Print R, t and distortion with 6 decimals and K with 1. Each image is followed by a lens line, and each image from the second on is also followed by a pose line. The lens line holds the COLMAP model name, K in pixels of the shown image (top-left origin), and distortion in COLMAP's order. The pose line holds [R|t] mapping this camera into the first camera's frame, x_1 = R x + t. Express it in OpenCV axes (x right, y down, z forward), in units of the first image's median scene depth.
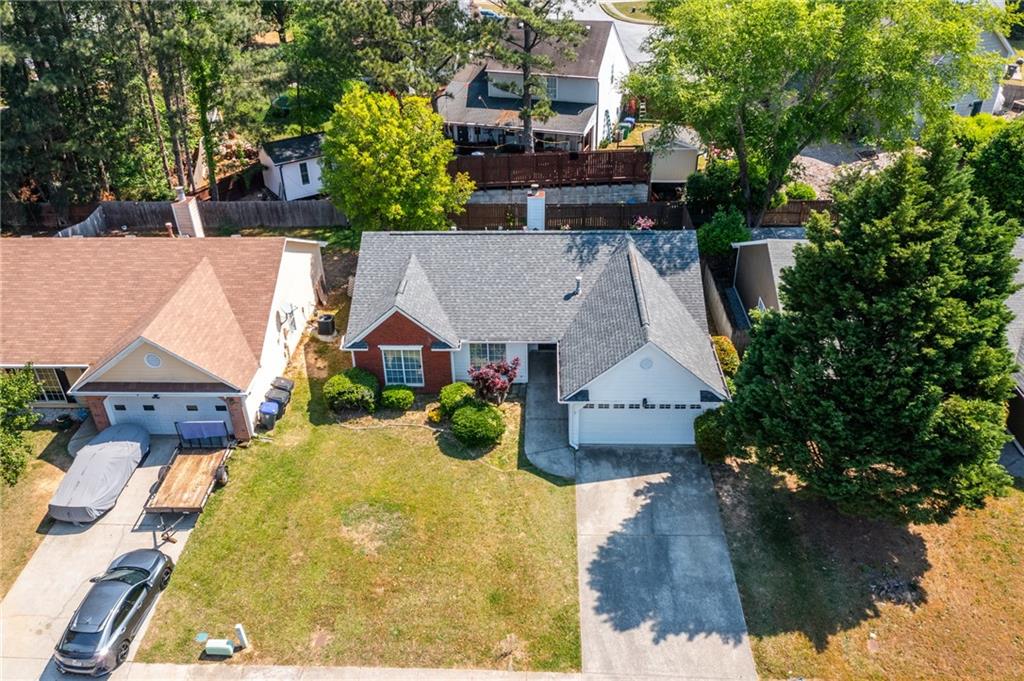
lens RADIAL K [[801.0, 0, 512.6], [0, 801.0, 340.9], [0, 0, 1]] dist [-0.009314, 0.029012]
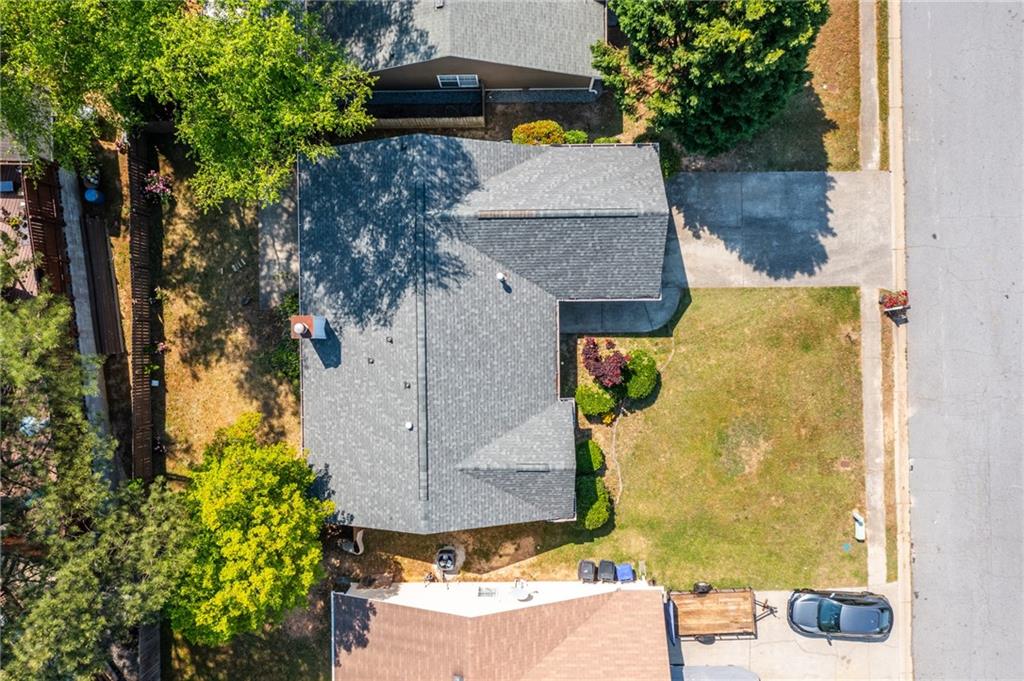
lens RADIAL K [[801.0, 0, 507.6], [0, 801.0, 340.4], [0, 0, 1]] dist [-0.009314, 0.029012]
pose [[-0.049771, -0.998627, 0.016318, -0.005537], [0.545887, -0.013517, 0.837750, -0.864341], [-0.836379, 0.050603, 0.545810, 0.519301]]
